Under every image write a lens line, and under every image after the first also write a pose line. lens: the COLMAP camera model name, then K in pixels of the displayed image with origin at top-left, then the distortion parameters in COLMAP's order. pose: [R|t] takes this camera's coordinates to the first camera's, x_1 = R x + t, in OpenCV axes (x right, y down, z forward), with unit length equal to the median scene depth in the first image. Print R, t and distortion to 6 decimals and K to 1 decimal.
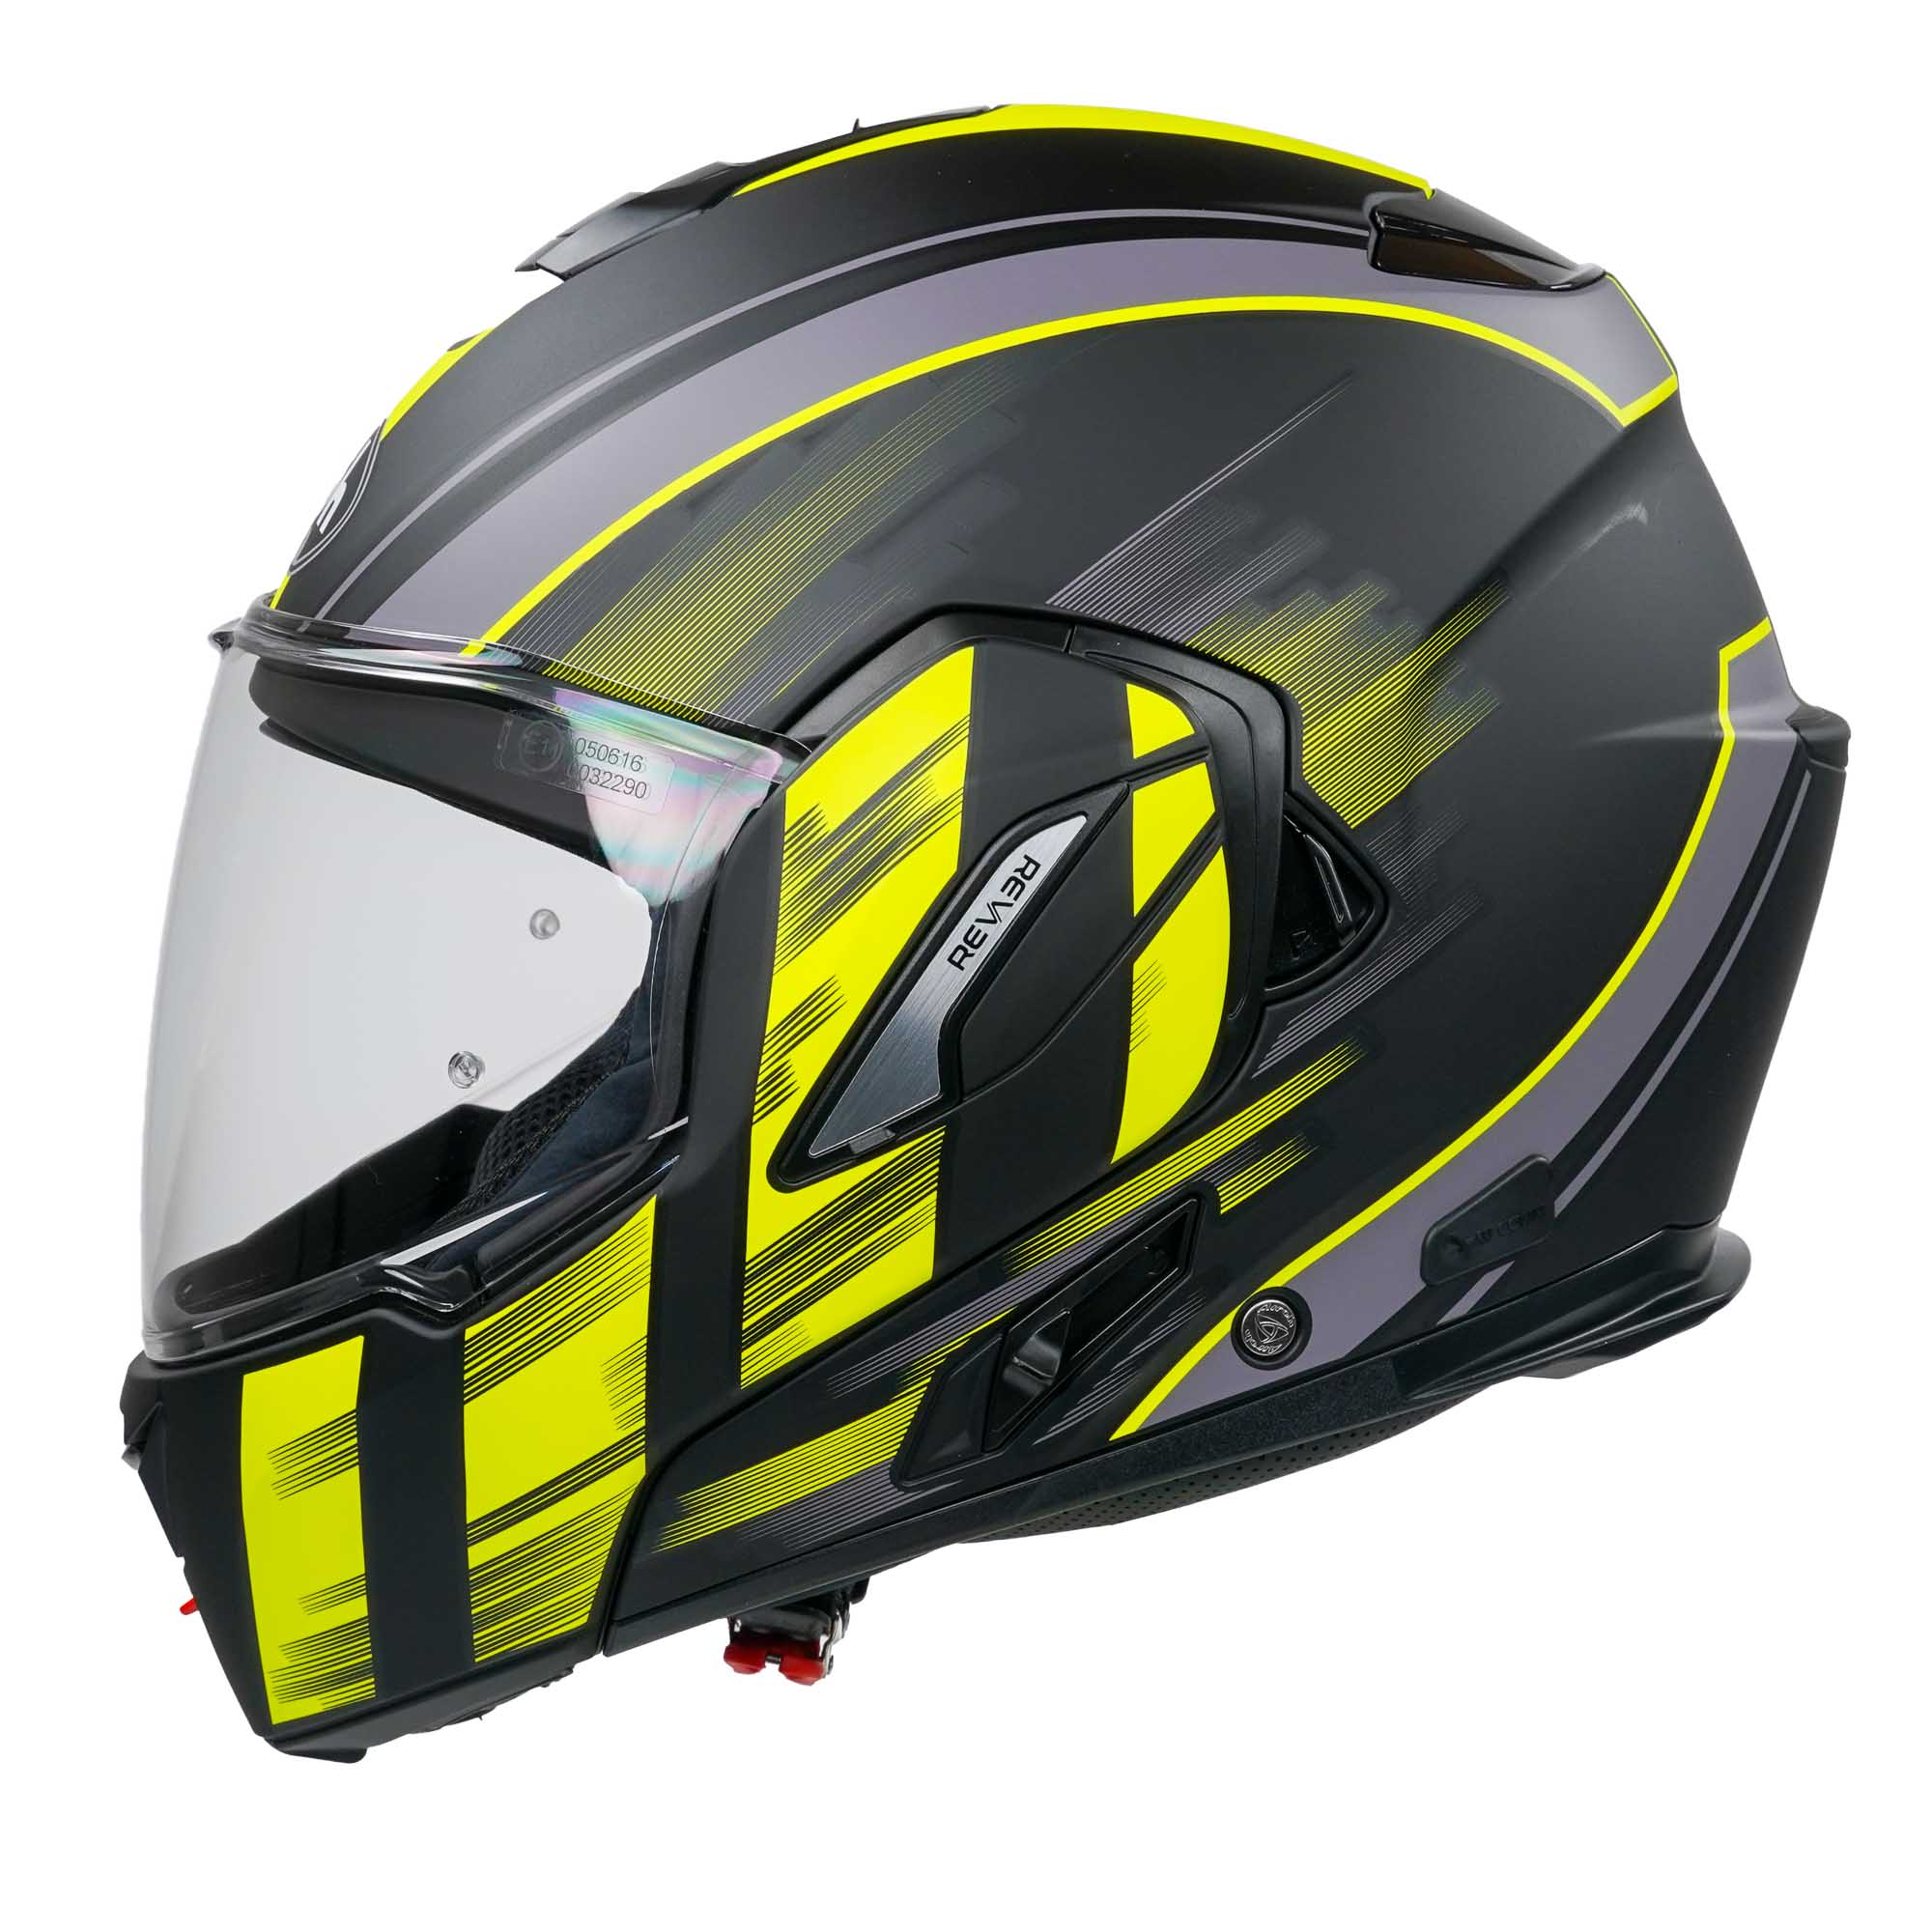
lens RADIAL K [[7017.4, 0, 967.5], [0, 7017.4, 968.8], [0, 0, 1]] dist [0.019769, 0.000000]
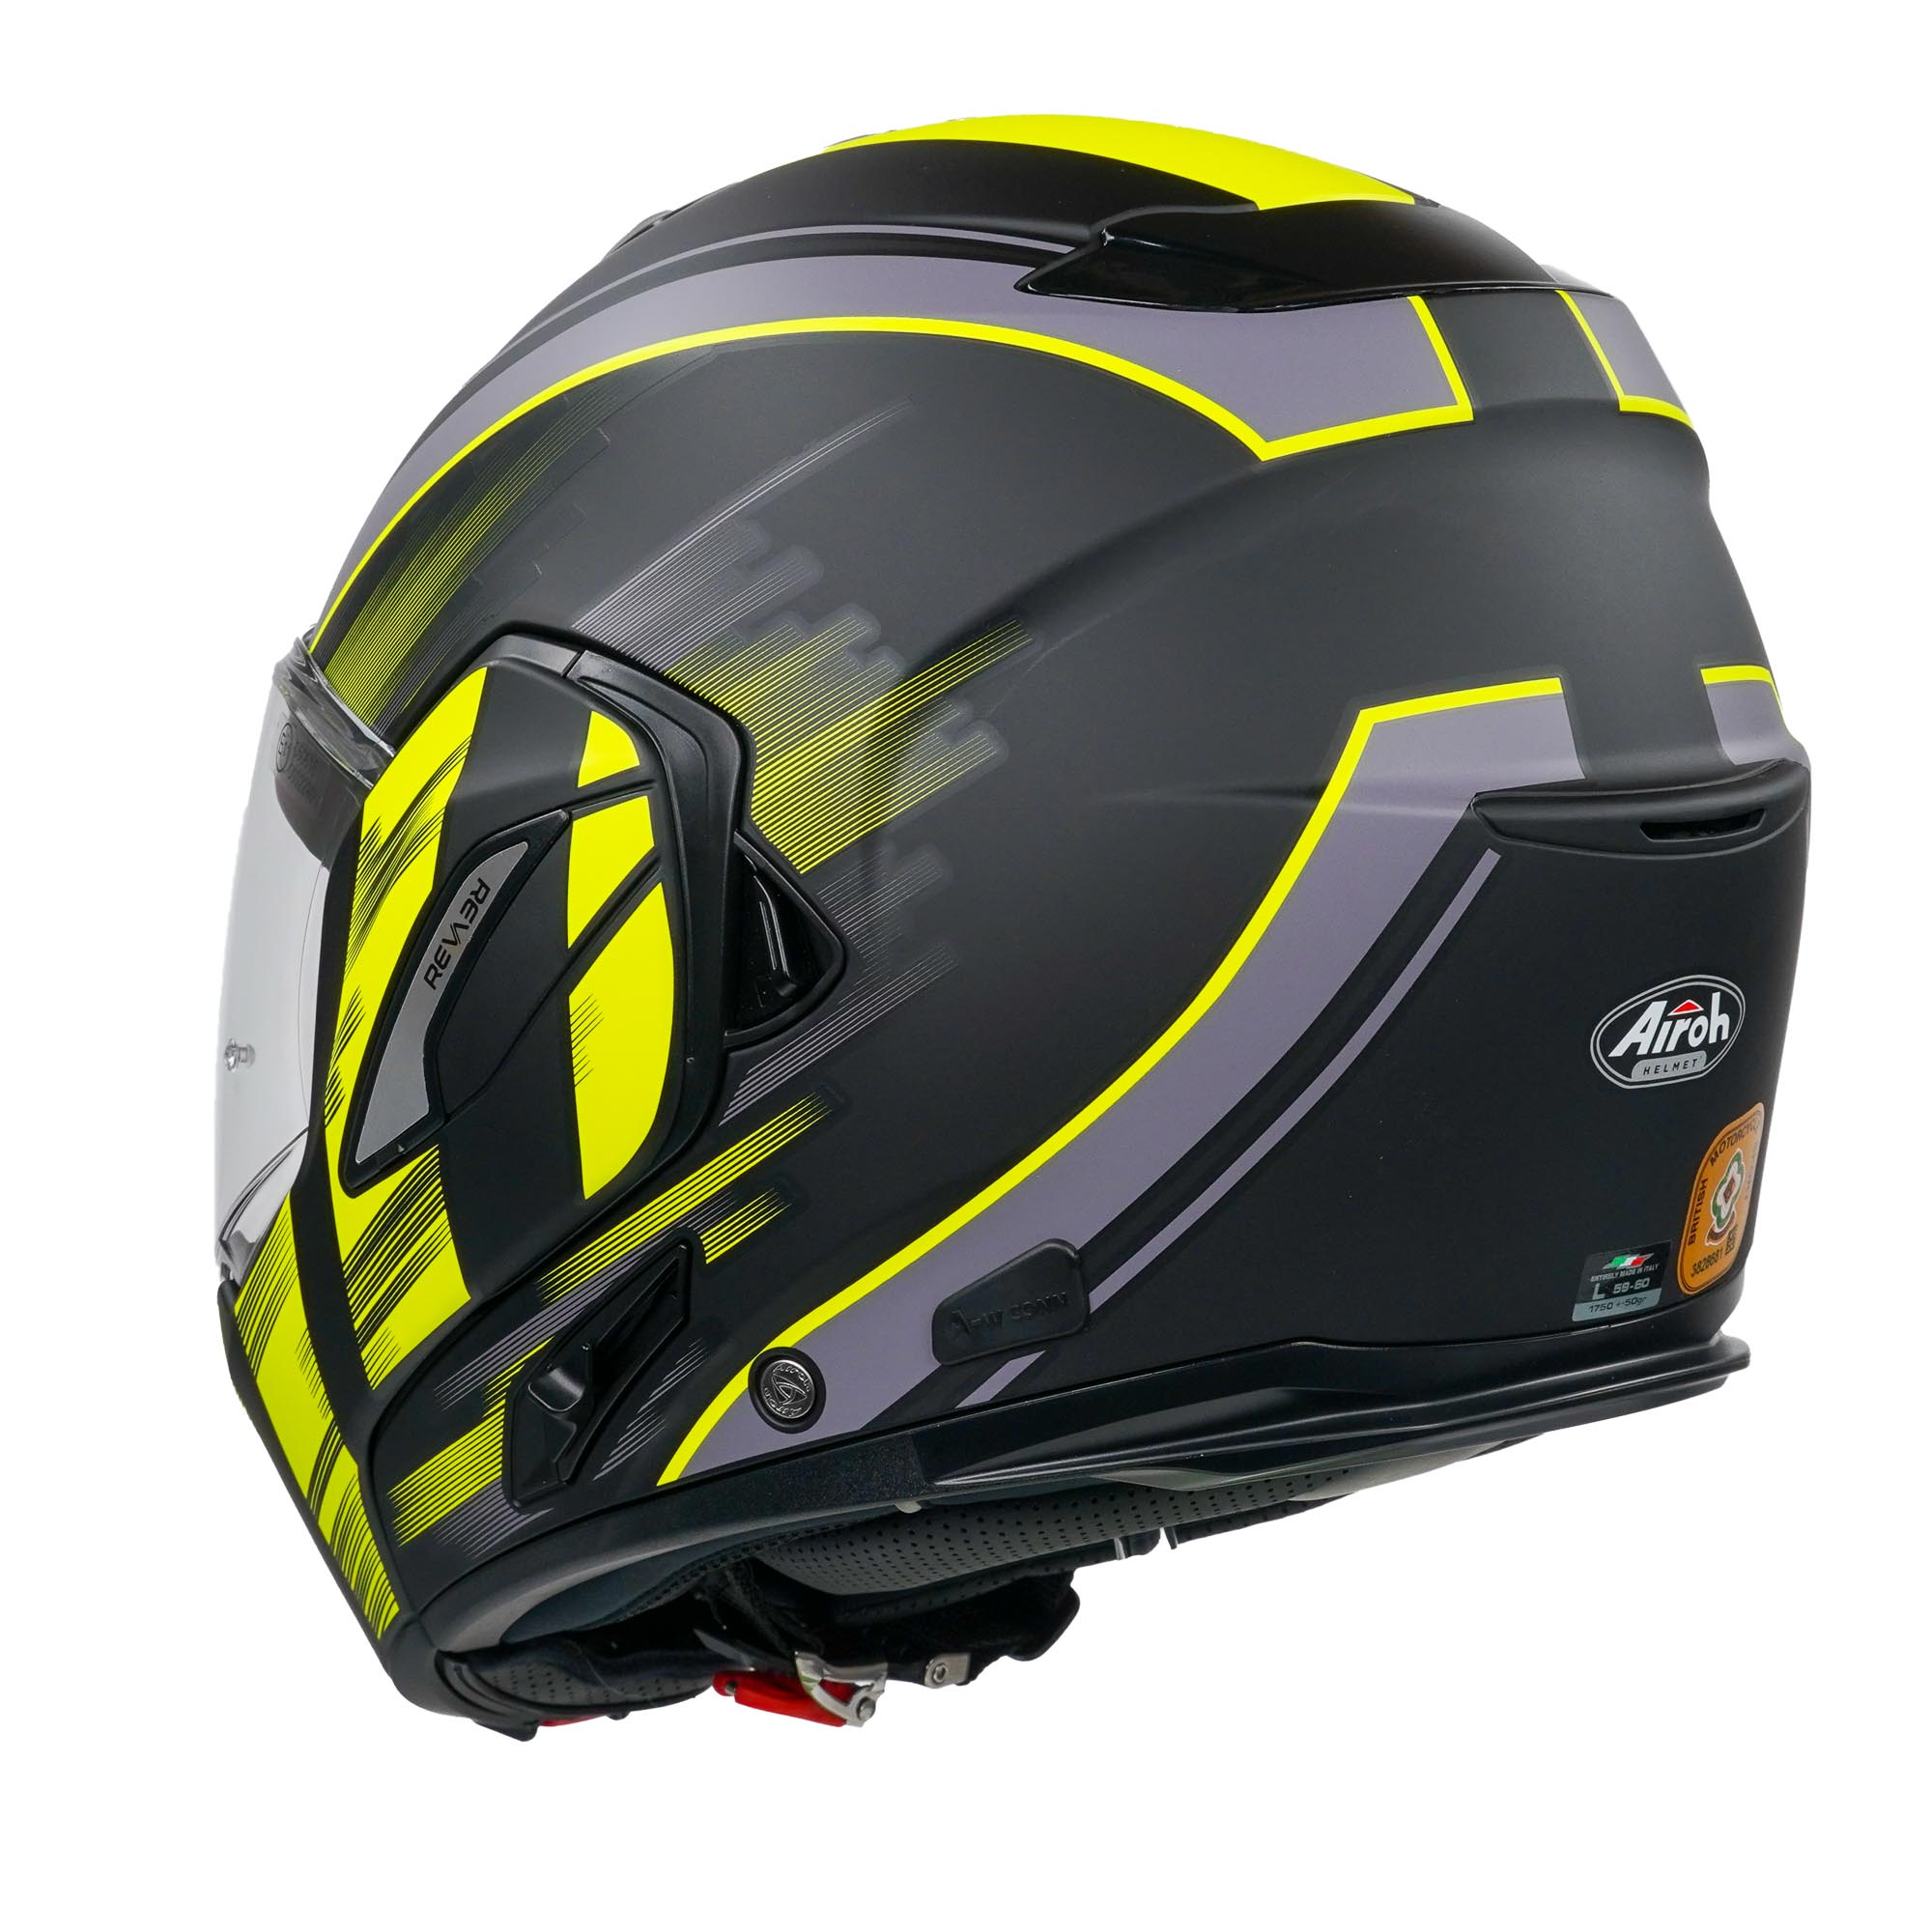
lens RADIAL K [[7017.4, 0, 968.5], [0, 7017.4, 964.2], [0, 0, 1]] dist [0.019769, 0.000000]
pose [[0.727321, 0.069455, -0.682774, 0.722071], [-0.070678, 0.997156, 0.026146, -0.034223], [0.682648, 0.029240, 0.730162, 0.317550]]
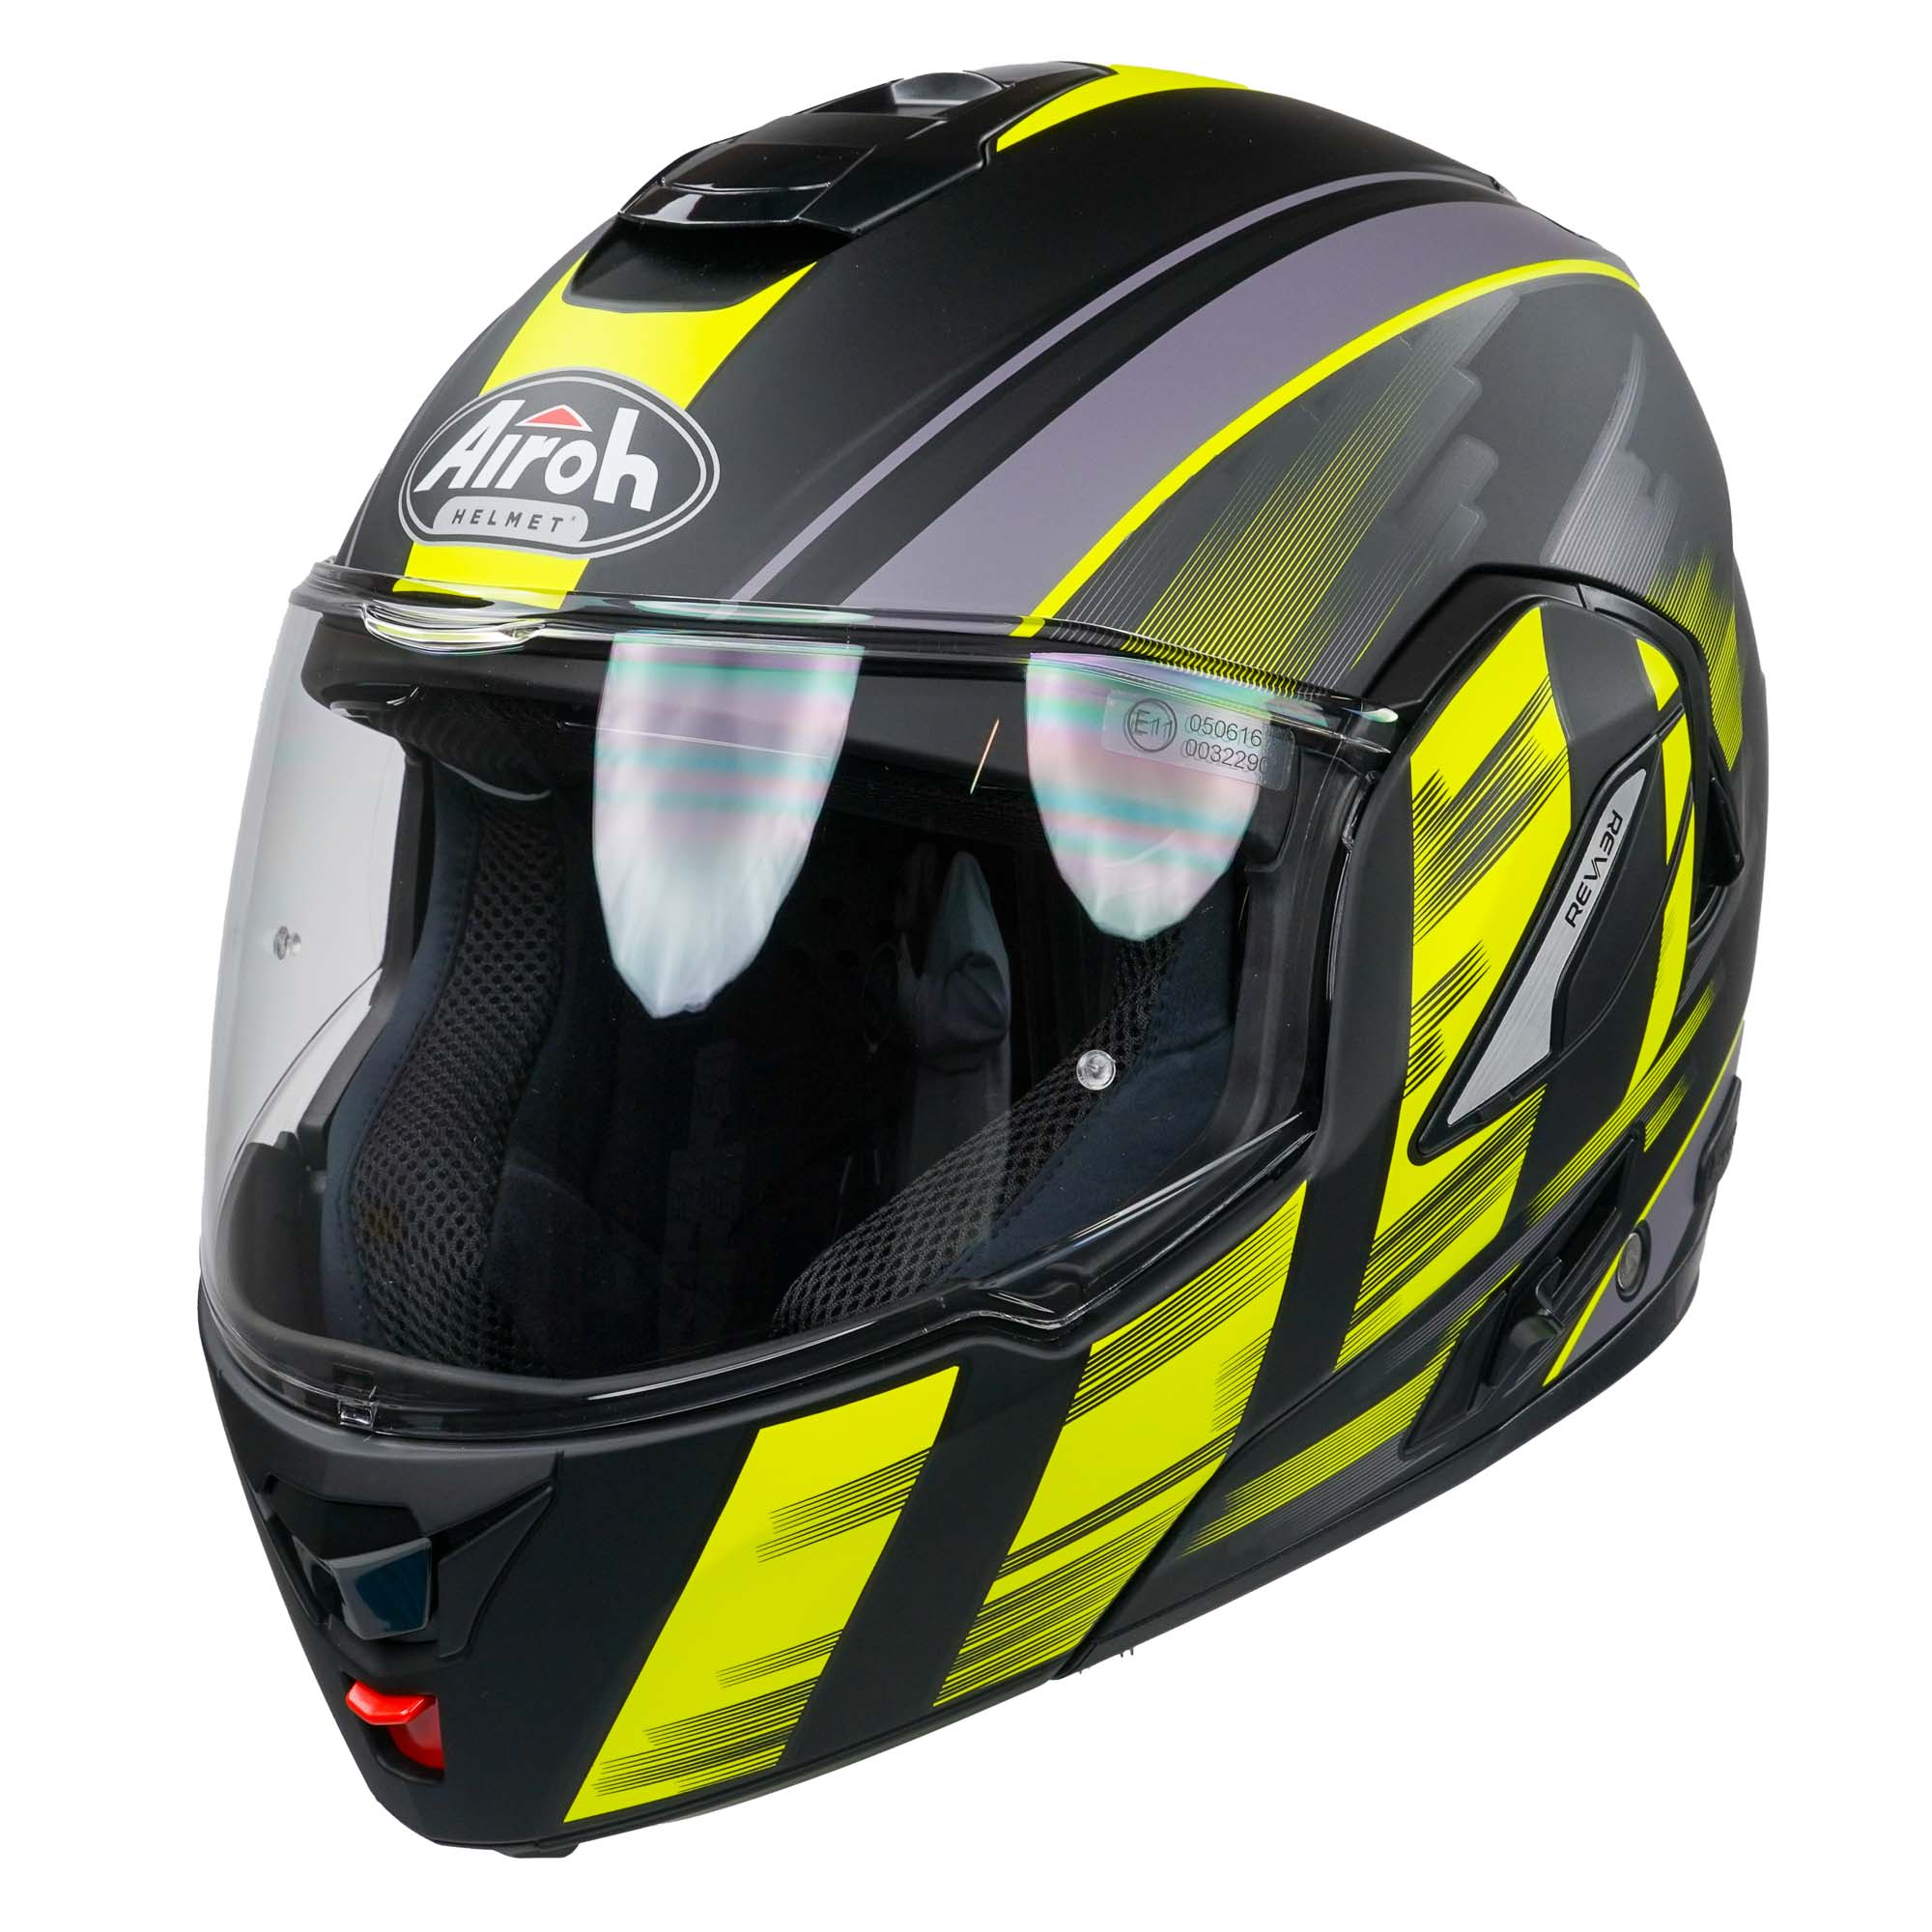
lens RADIAL K [[7017.4, 0, 963.4], [0, 7017.4, 965.1], [0, 0, 1]] dist [0.019769, 0.000000]
pose [[0.697005, -0.065662, 0.714053, -0.766829], [0.064226, 0.997513, 0.029036, -0.028745], [-0.714184, 0.025623, 0.699489, 0.352219]]
